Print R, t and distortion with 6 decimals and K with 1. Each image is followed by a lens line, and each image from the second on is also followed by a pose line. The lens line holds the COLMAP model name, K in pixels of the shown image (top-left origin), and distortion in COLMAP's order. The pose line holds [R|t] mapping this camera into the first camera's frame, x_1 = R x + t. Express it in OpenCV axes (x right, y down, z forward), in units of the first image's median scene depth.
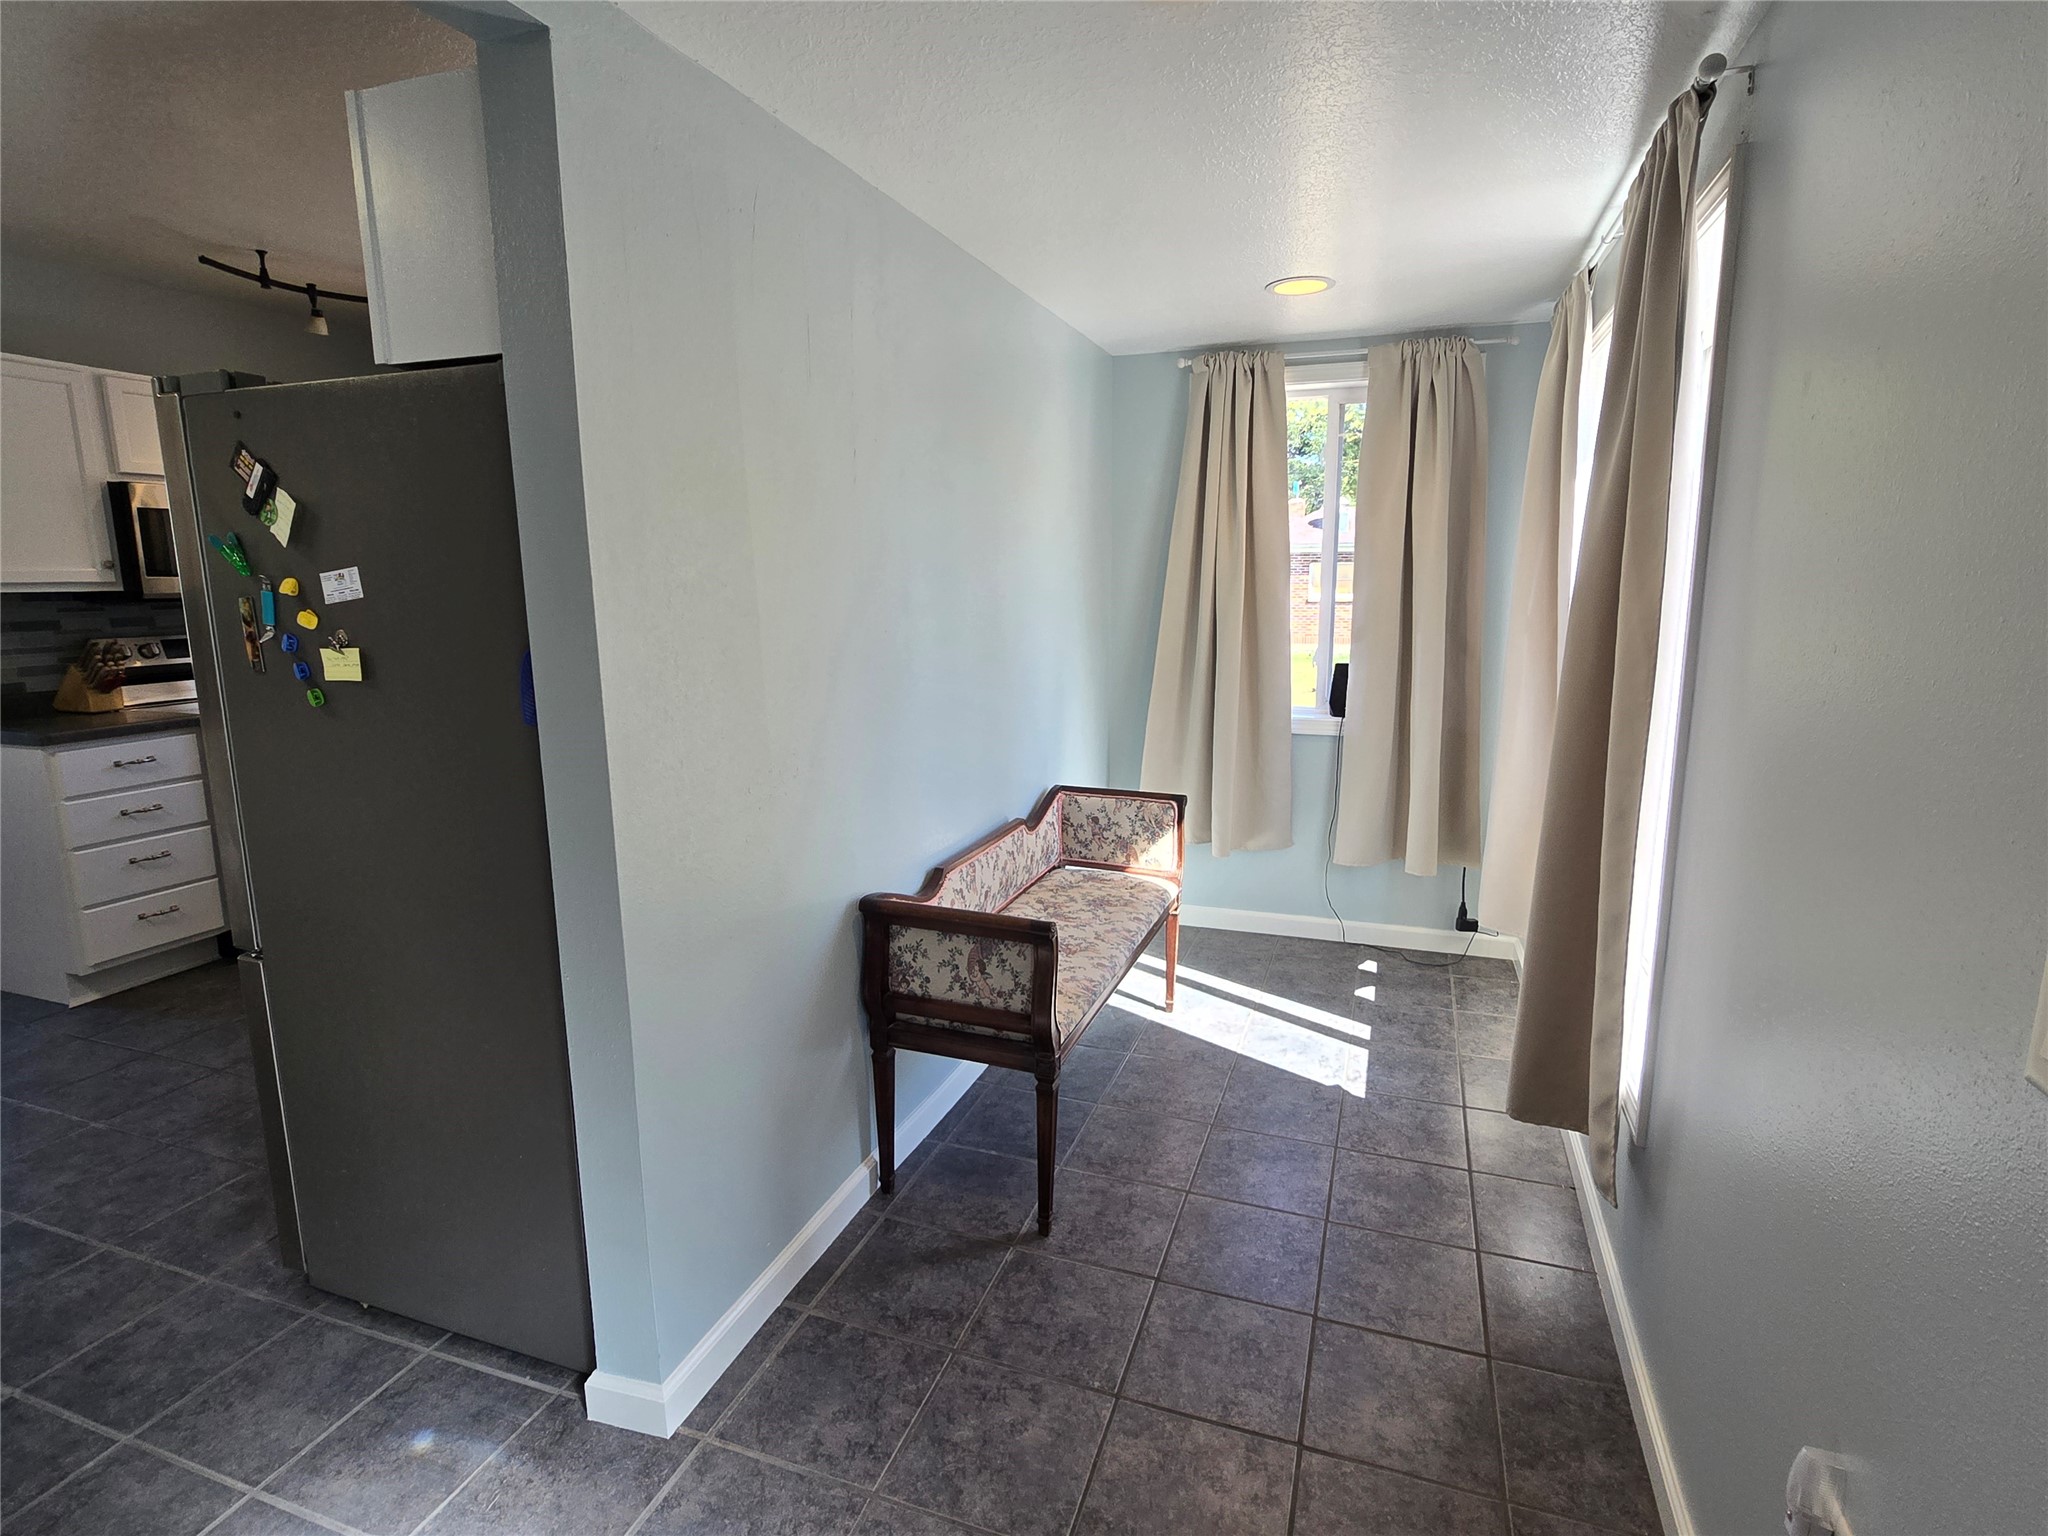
lens RADIAL K [[1011.4, 0, 1047.4], [0, 1011.4, 750.6], [0, 0, 1]] dist [-0.000788, -0.000174]
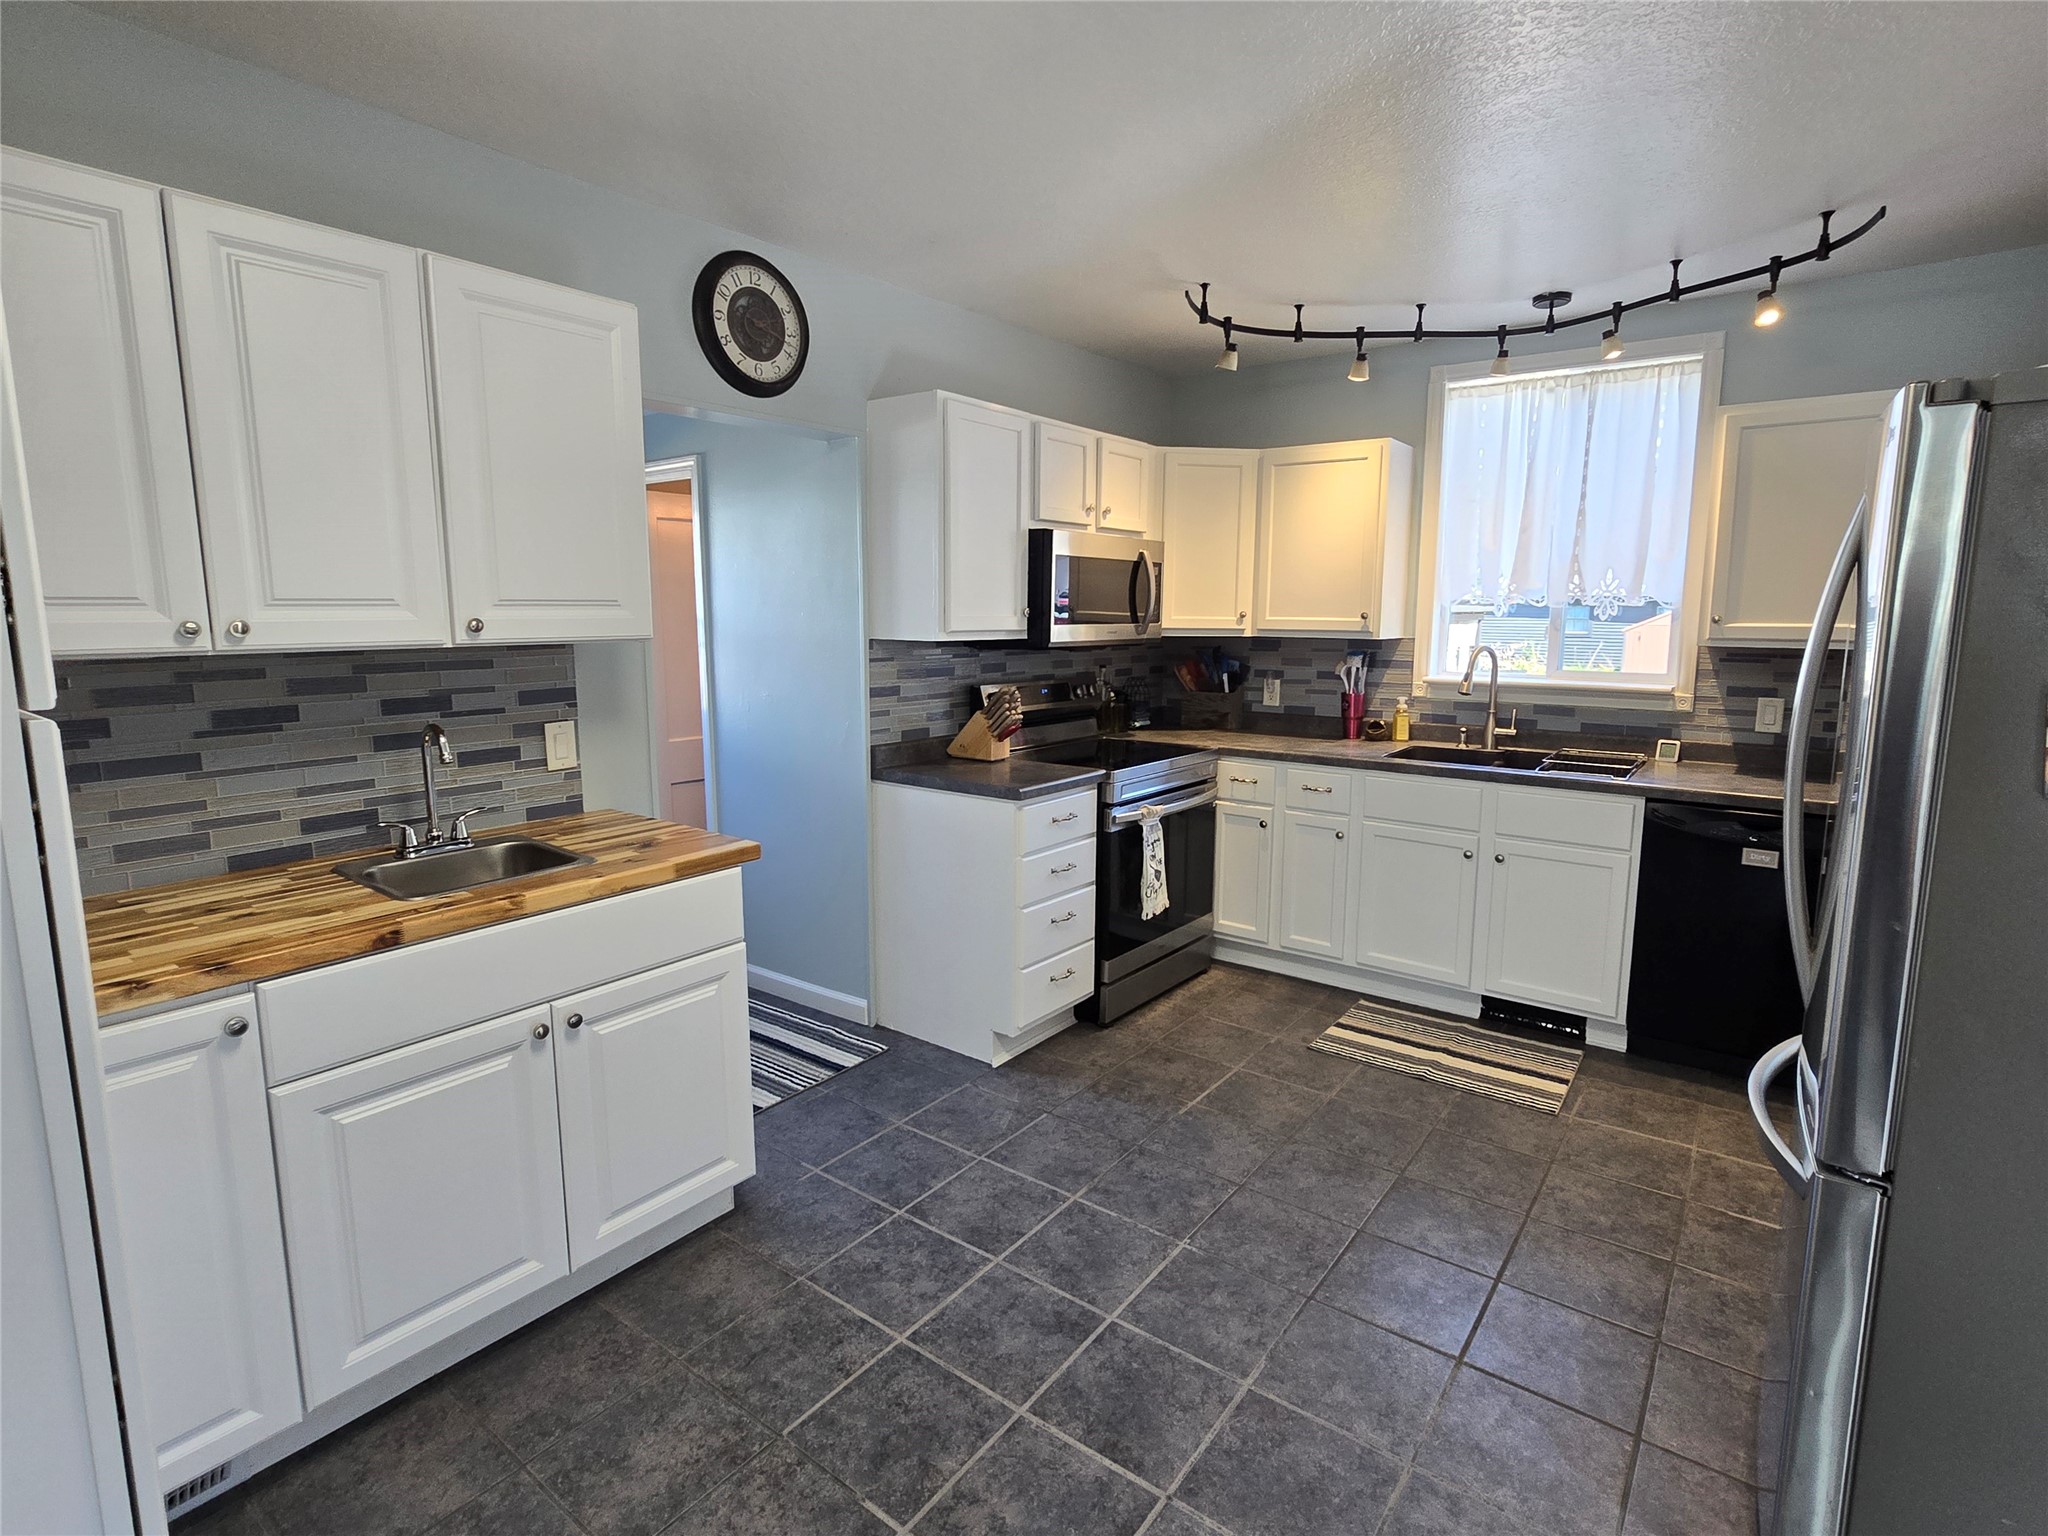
lens RADIAL K [[1013.7, 0, 1042.8], [0, 1013.7, 750.3], [0, 0, 1]] dist [-0.002175, -0.001574]
pose [[0.951929, 0.049641, -0.302271, -0.599818], [-0.059783, 0.997914, -0.024385, -0.026642], [0.300429, 0.041283, 0.952910, 0.068301]]
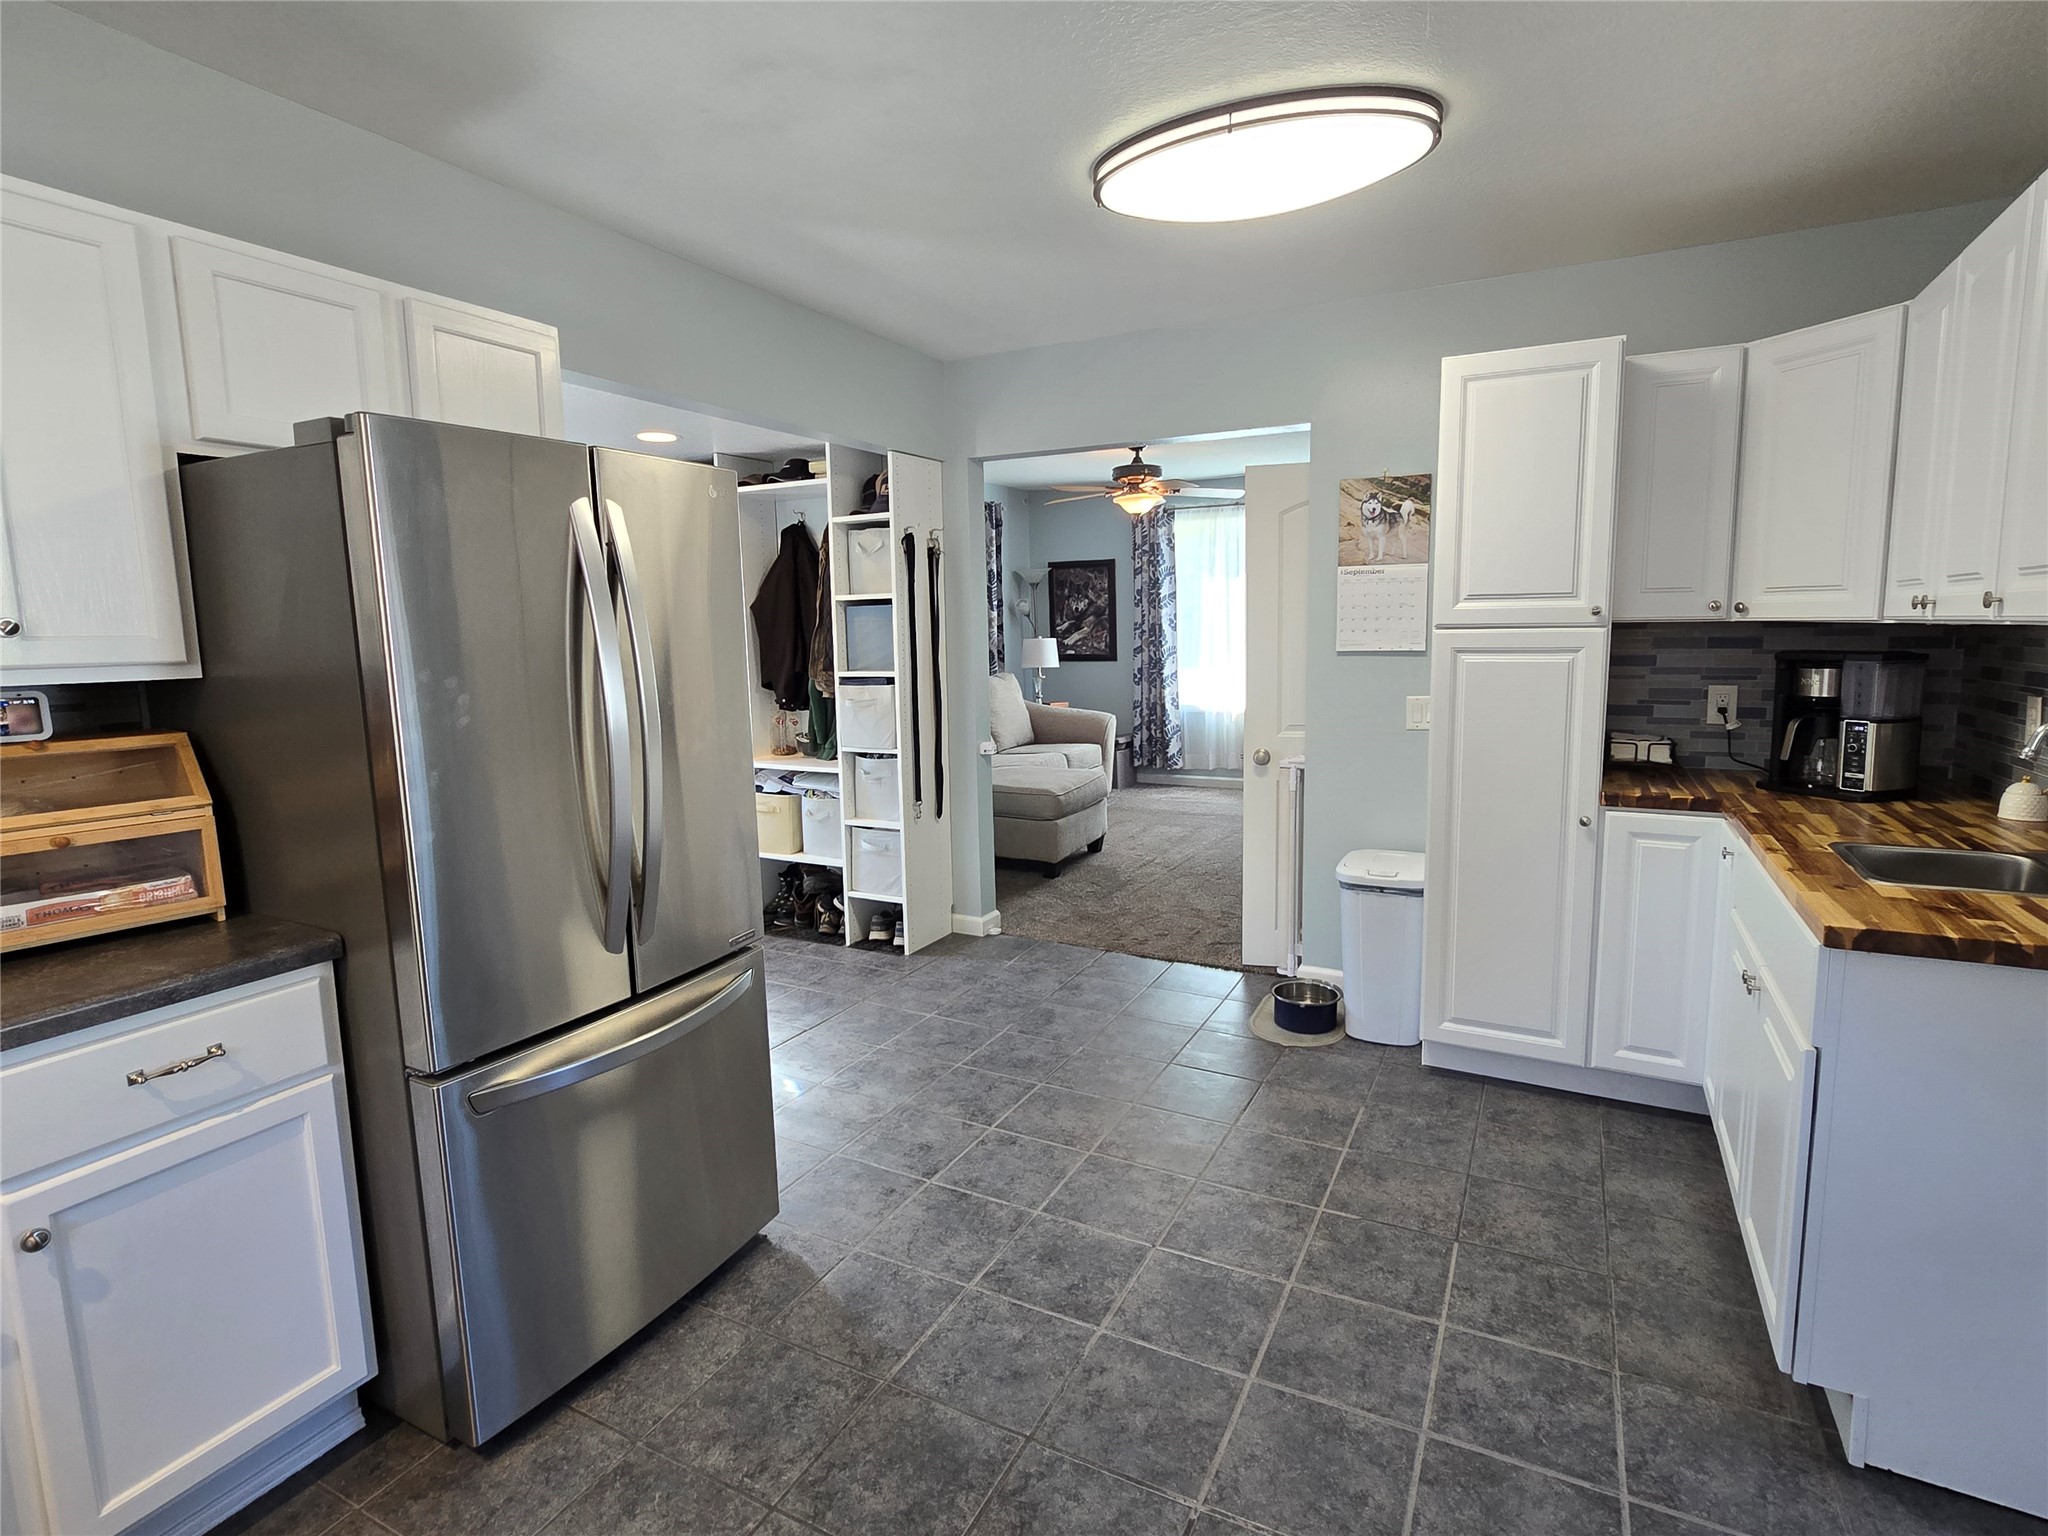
lens RADIAL K [[1011.4, 0, 1047.4], [0, 1011.4, 750.6], [0, 0, 1]] dist [-0.000788, -0.000174]
pose [[-0.989899, 0.001795, 0.141765, -0.693929], [0.043849, 0.954769, 0.294097, -0.188571], [-0.134825, 0.297343, -0.945203, 1.075626]]
